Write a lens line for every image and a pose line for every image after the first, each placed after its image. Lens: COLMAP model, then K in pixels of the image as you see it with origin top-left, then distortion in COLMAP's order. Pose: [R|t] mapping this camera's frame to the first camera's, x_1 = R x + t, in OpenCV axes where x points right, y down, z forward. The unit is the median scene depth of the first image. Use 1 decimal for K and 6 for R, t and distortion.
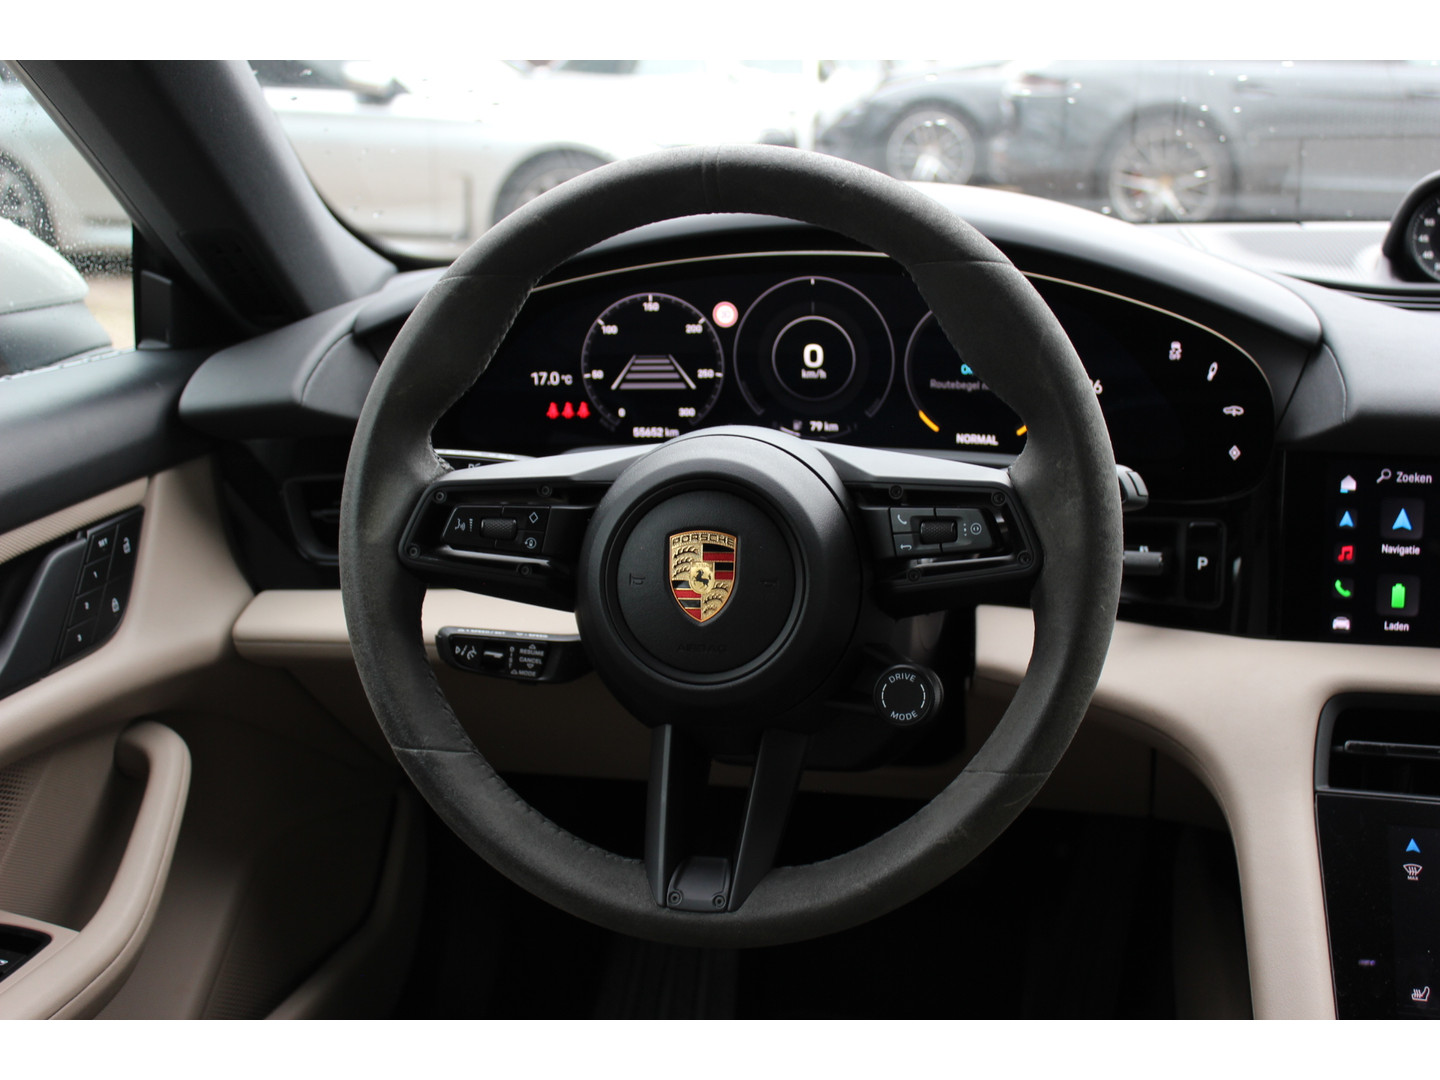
lens RADIAL K [[1682.7, 0, 720.0], [0, 1682.7, 540.0], [0, 0, 1]] dist [-0.089820, 0.054675]
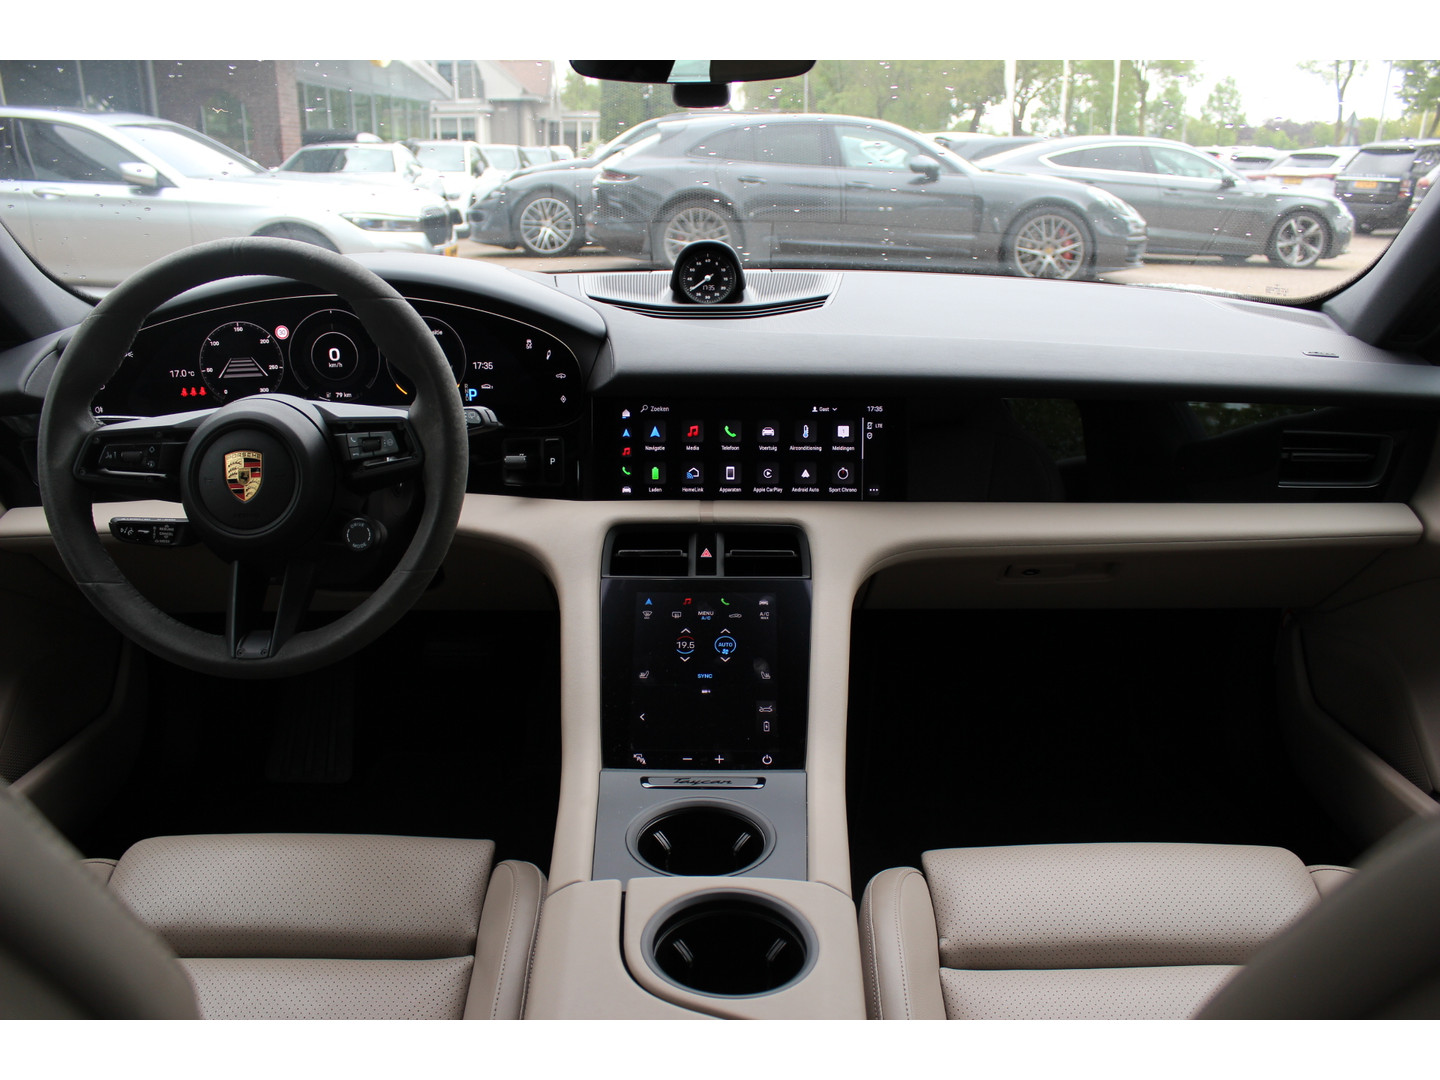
lens RADIAL K [[1153.6, 0, 720.0], [0, 1153.6, 540.0], [0, 0, 1]] dist [-0.173024, 0.141601]
pose [[0.968287, -0.058556, 0.242884, 0.163195], [0.047423, 0.997550, 0.051438, 0.045510], [-0.245300, -0.038288, 0.968691, -0.264318]]
